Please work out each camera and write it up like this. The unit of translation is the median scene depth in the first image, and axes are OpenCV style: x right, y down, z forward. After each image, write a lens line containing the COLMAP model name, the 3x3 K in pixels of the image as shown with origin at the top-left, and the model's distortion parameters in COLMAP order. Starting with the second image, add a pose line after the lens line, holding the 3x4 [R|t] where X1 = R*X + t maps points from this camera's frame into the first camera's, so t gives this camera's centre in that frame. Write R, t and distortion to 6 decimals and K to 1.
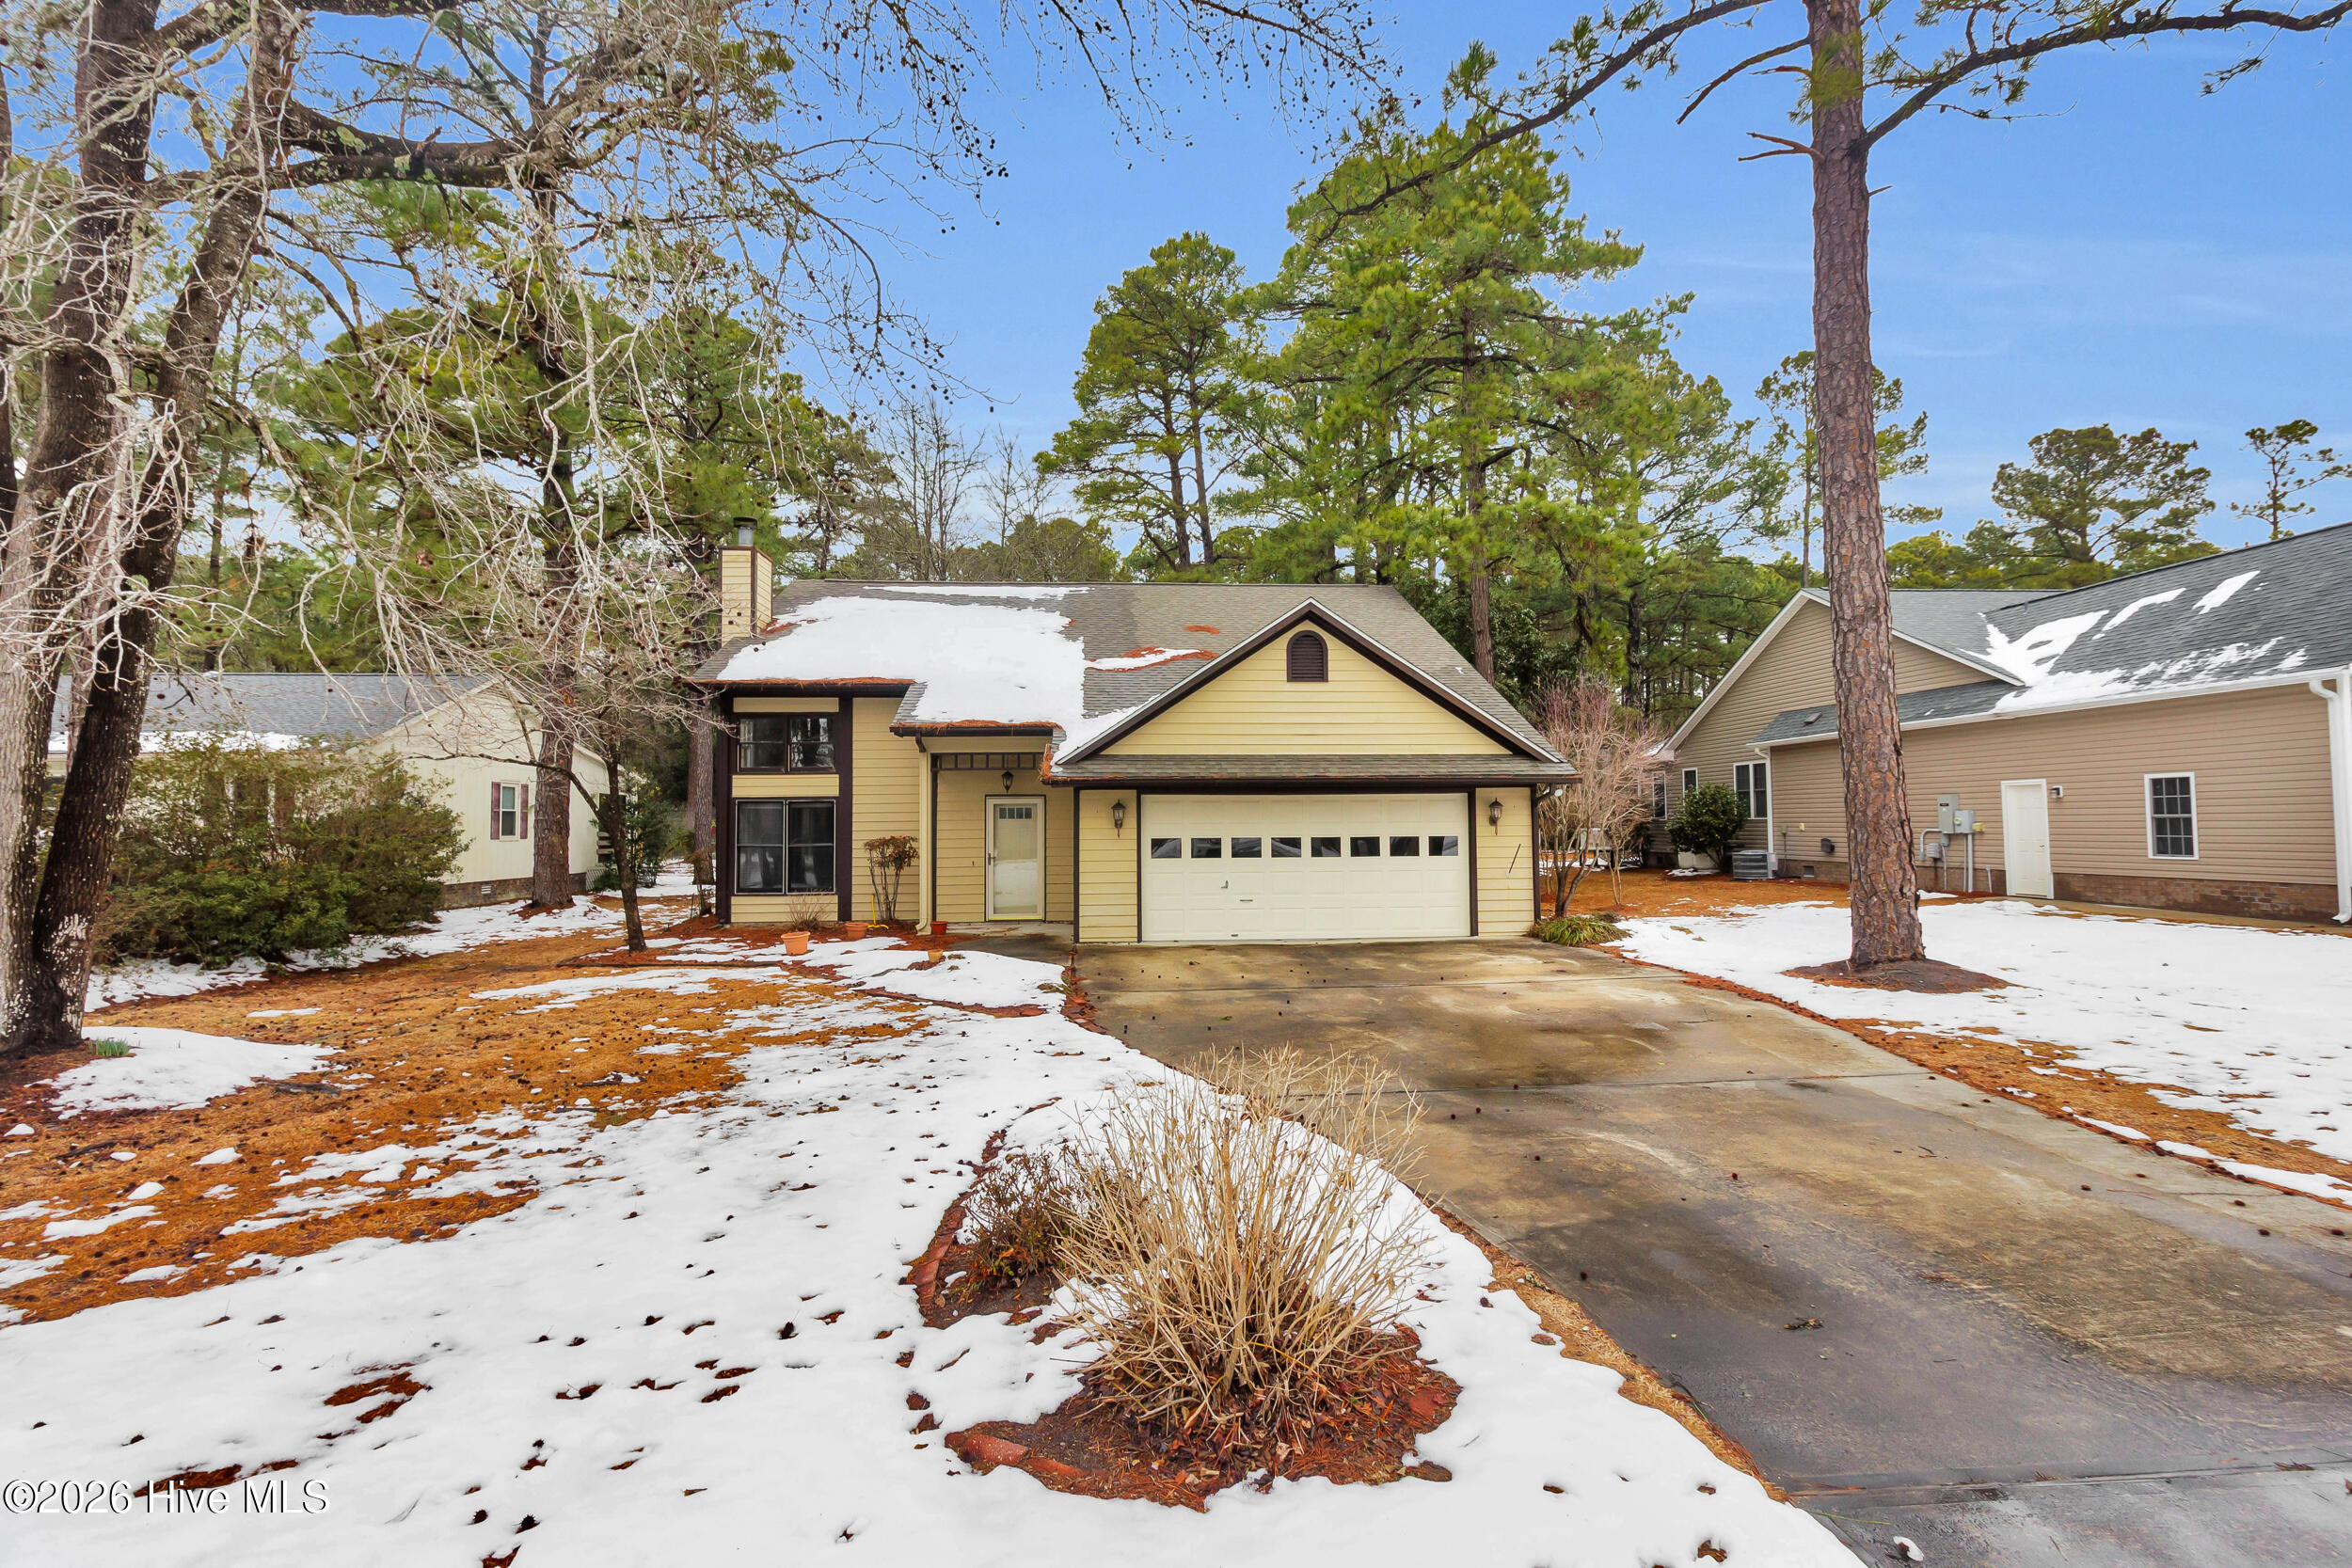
lens RADIAL K [[1081.4, 0, 1176.0], [0, 1081.4, 784.0], [0, 0, 1]] dist [0.001837, 0.001228]
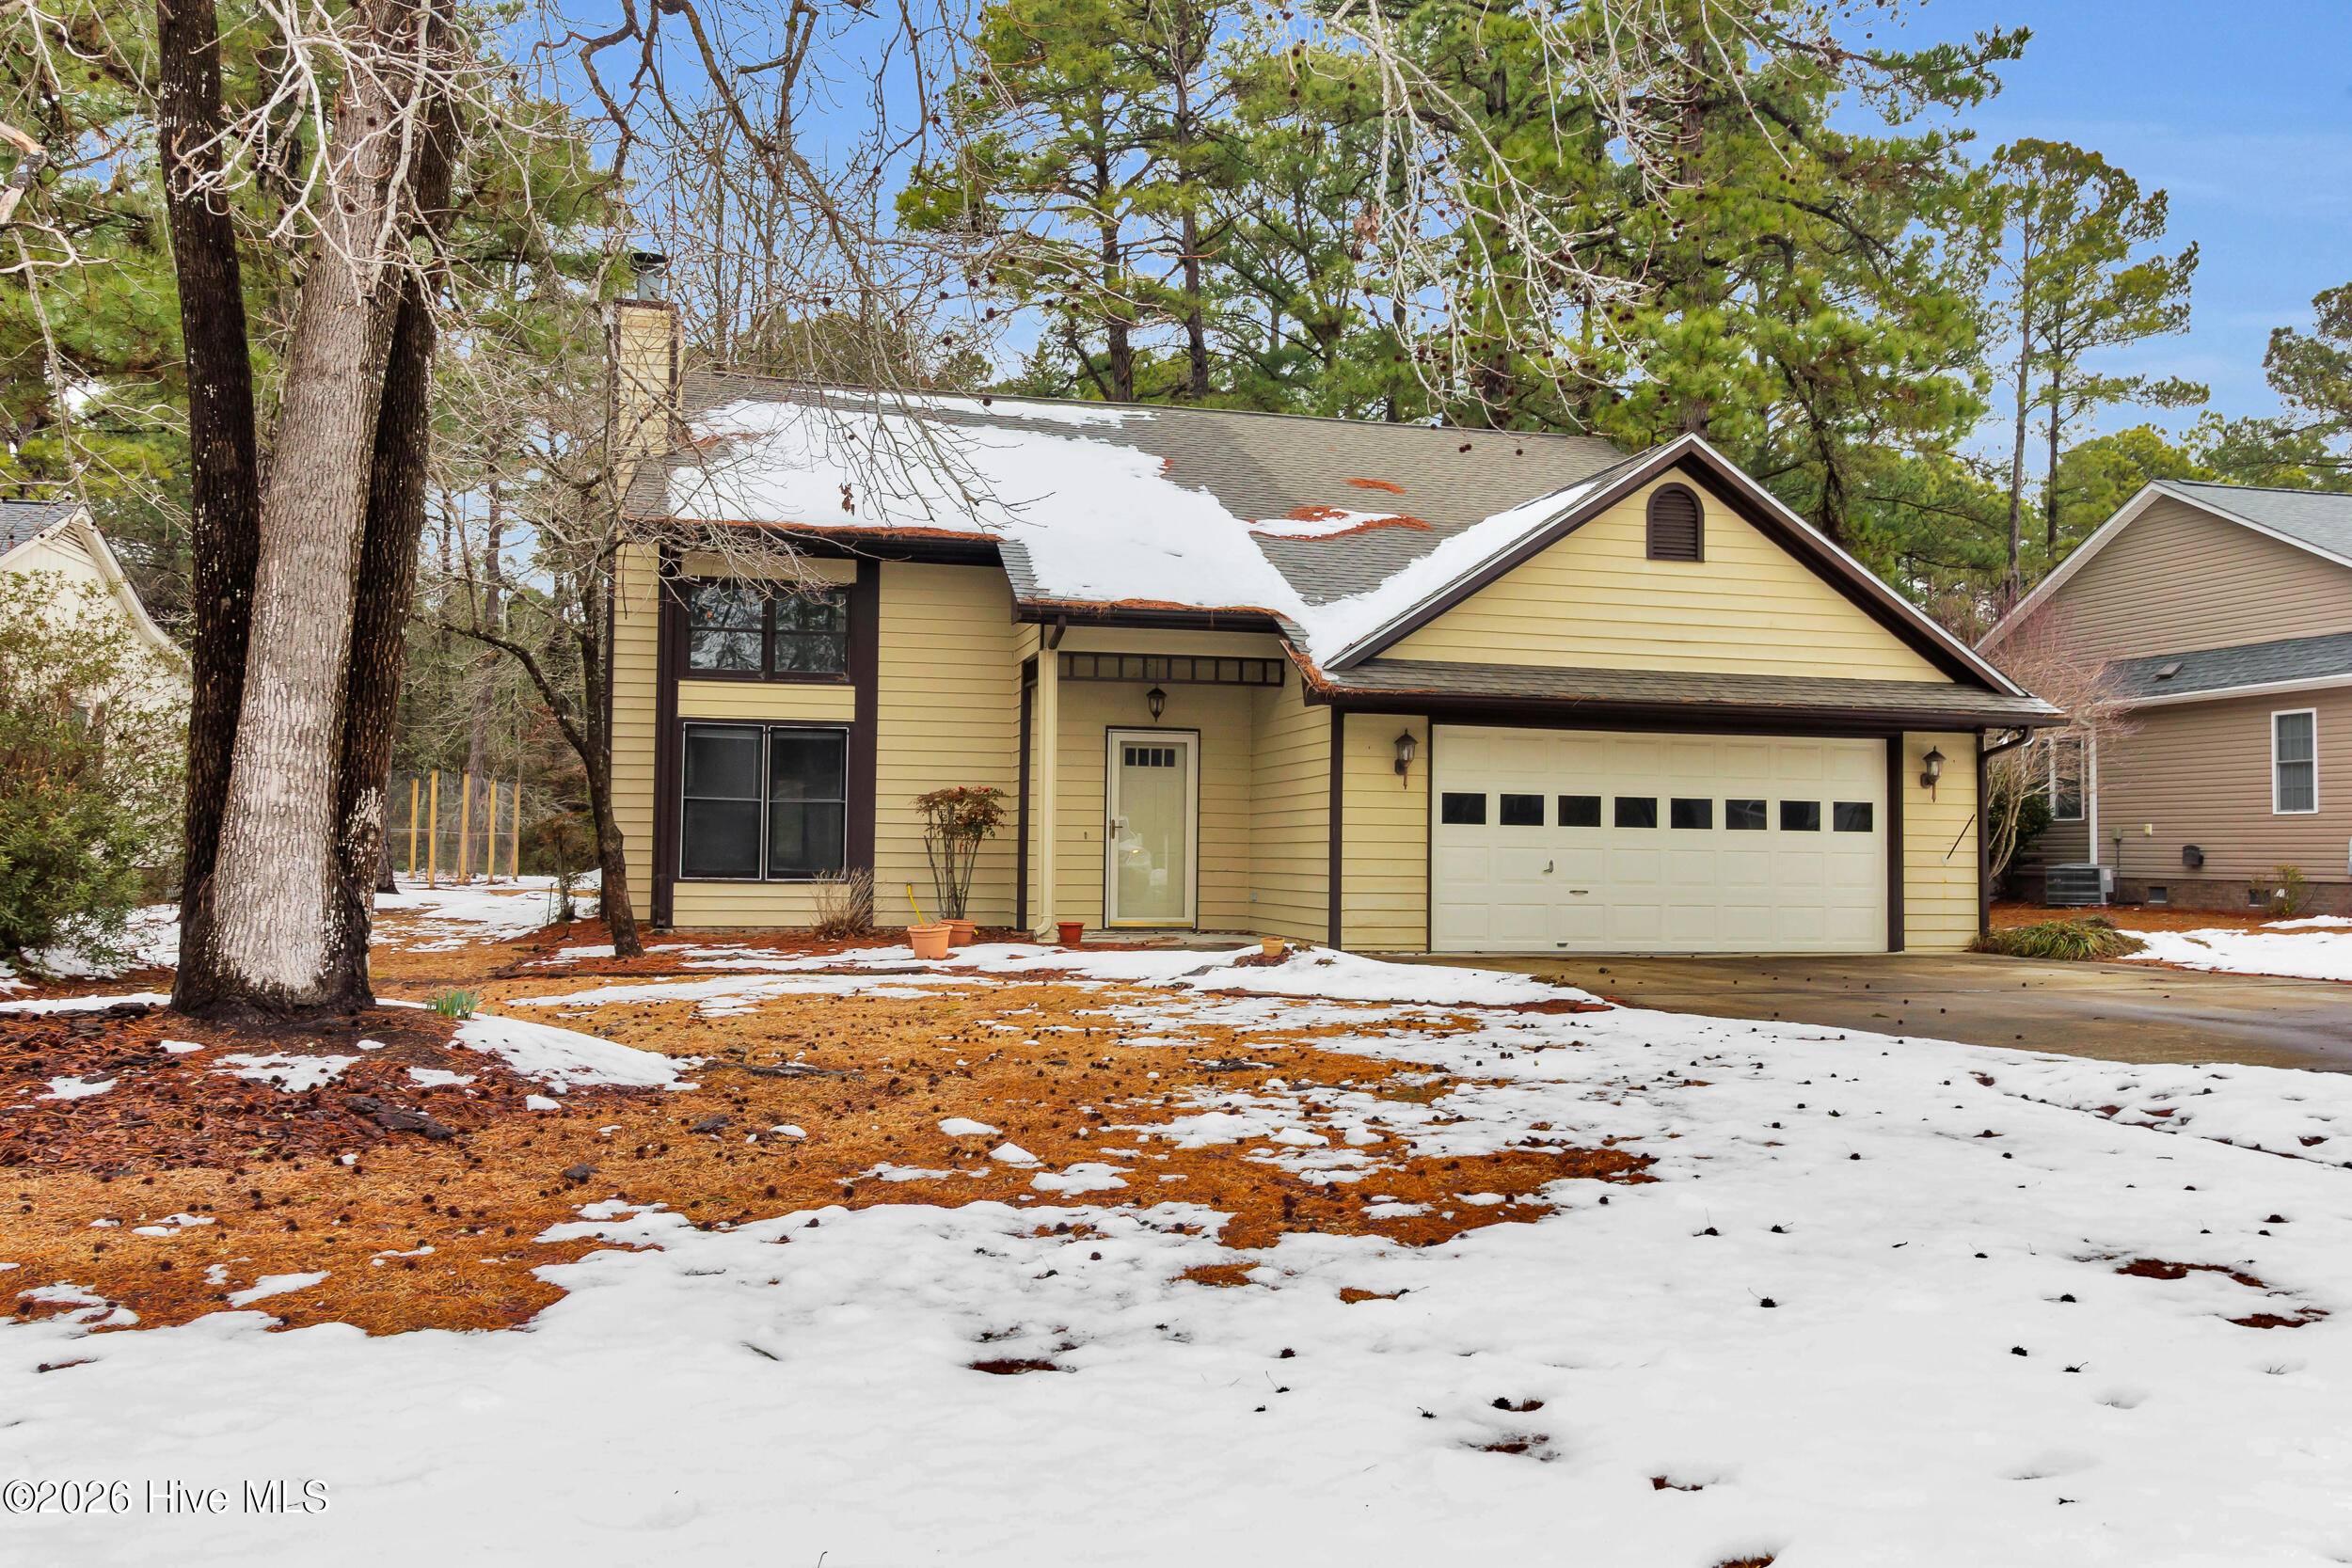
lens RADIAL K [[1783.7, 0, 1176.0], [0, 1783.7, 784.0], [0, 0, 1]] dist [0.004863, -0.001868]
pose [[0.986966, 0.027616, 0.158540, -0.308835], [-0.027688, 0.999615, -0.001755, 0.045641], [-0.158527, -0.002657, 0.987351, -0.019978]]
